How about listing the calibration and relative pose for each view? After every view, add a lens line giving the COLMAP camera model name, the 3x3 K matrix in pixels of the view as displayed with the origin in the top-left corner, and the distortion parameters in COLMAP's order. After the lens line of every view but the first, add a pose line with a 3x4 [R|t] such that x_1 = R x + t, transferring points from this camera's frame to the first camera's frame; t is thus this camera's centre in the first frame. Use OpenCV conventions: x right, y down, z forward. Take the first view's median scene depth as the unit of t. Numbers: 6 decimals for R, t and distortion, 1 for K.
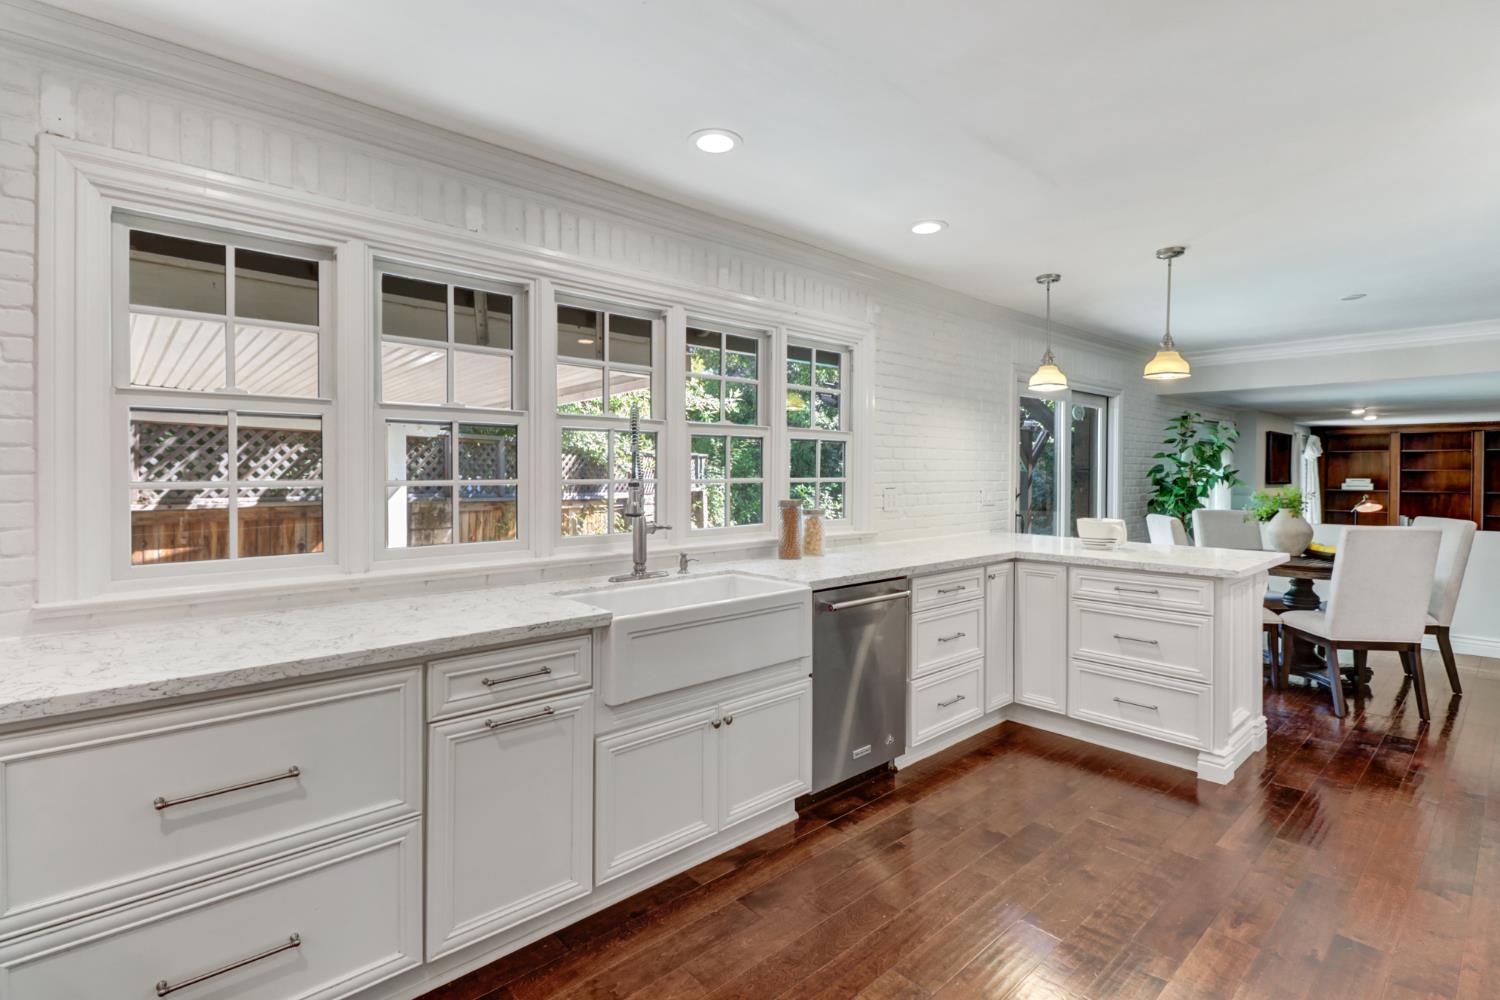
lens RADIAL K [[710.6, 0, 749.9], [0, 710.6, 484.0], [0, 0, 1]] dist [0.003297, -0.000715]
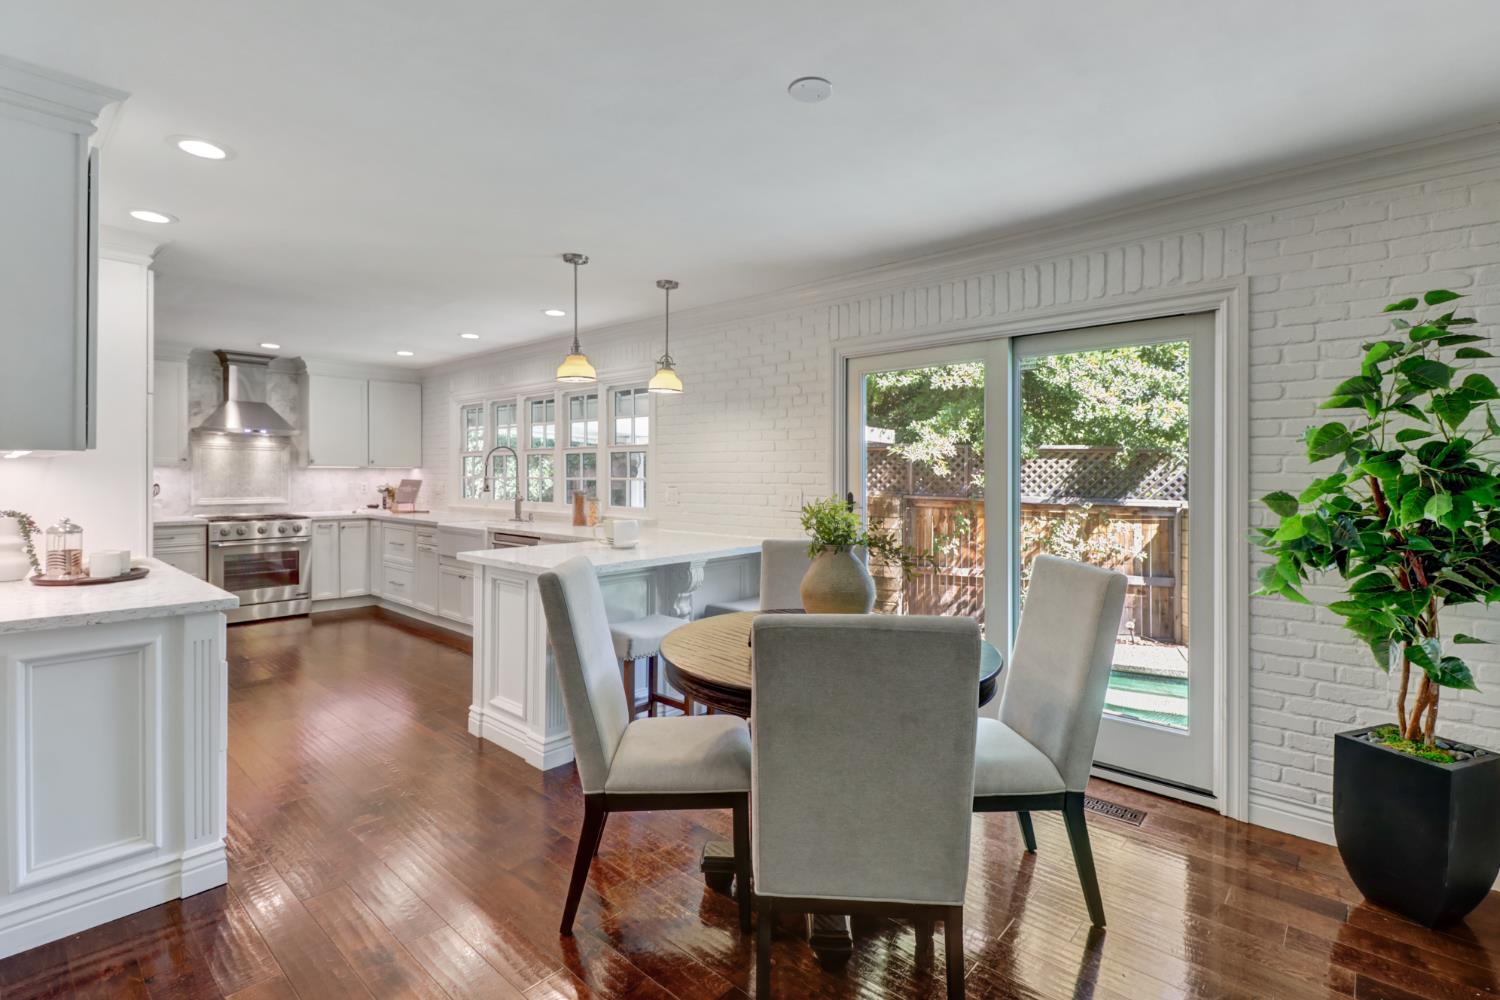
lens RADIAL K [[710.6, 0, 743.4], [0, 710.6, 485.9], [0, 0, 1]] dist [0.003297, -0.000715]
pose [[0.109747, 0.015096, -0.993845, 0.932752], [-0.019690, 0.999721, 0.013011, -0.009313], [0.993764, 0.018141, 0.110014, 0.633193]]
